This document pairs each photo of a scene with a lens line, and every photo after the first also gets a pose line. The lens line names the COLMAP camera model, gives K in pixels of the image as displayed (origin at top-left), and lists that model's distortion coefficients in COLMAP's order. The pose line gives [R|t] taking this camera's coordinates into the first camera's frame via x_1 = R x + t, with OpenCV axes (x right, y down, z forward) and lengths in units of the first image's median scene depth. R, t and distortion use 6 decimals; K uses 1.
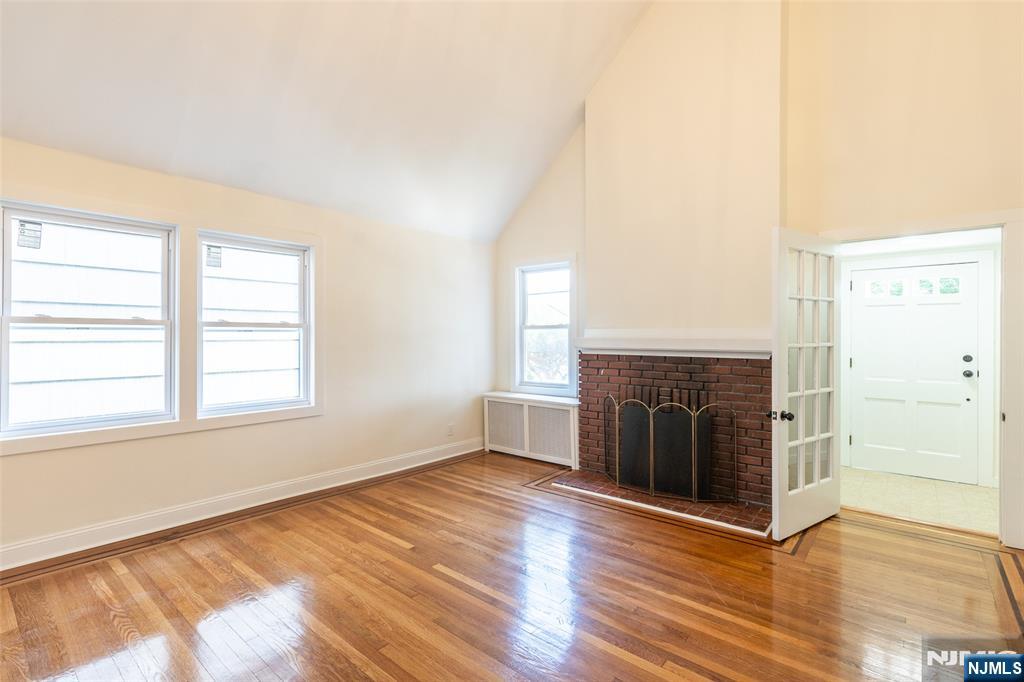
lens RADIAL K [[479.2, 0, 508.2], [0, 479.2, 333.2], [0, 0, 1]] dist [-0.001604, -0.000148]
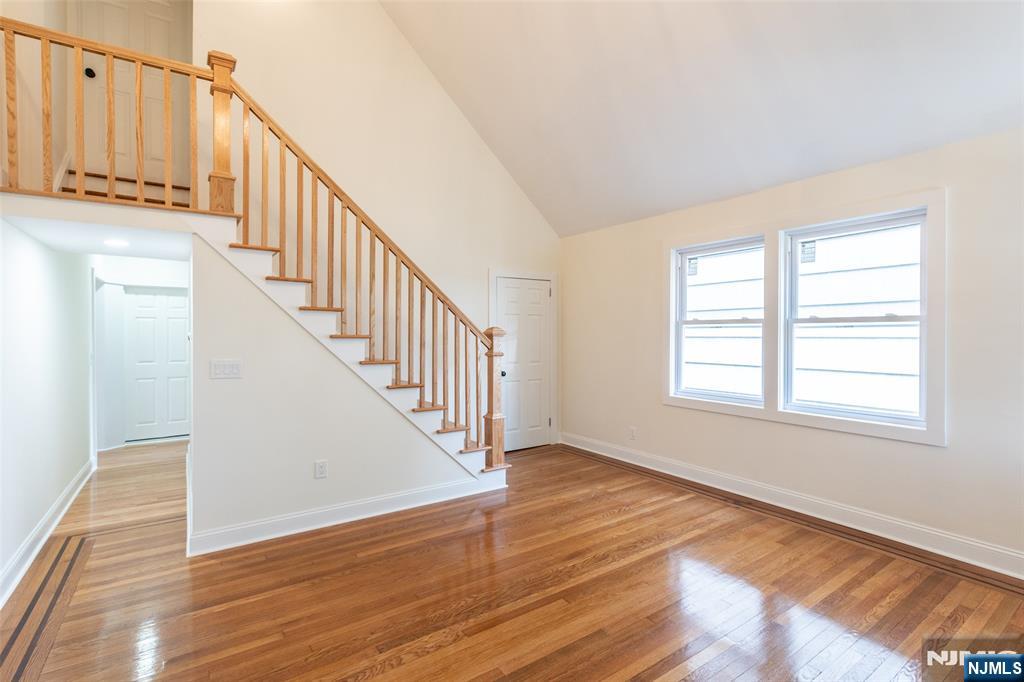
lens RADIAL K [[479.2, 0, 508.2], [0, 479.2, 333.2], [0, 0, 1]] dist [-0.001604, -0.000148]
pose [[-0.276252, -0.001320, -0.961084, 0.524199], [0.007275, 0.999968, -0.003464, 0.006483], [0.961058, -0.007949, -0.276233, 0.697289]]
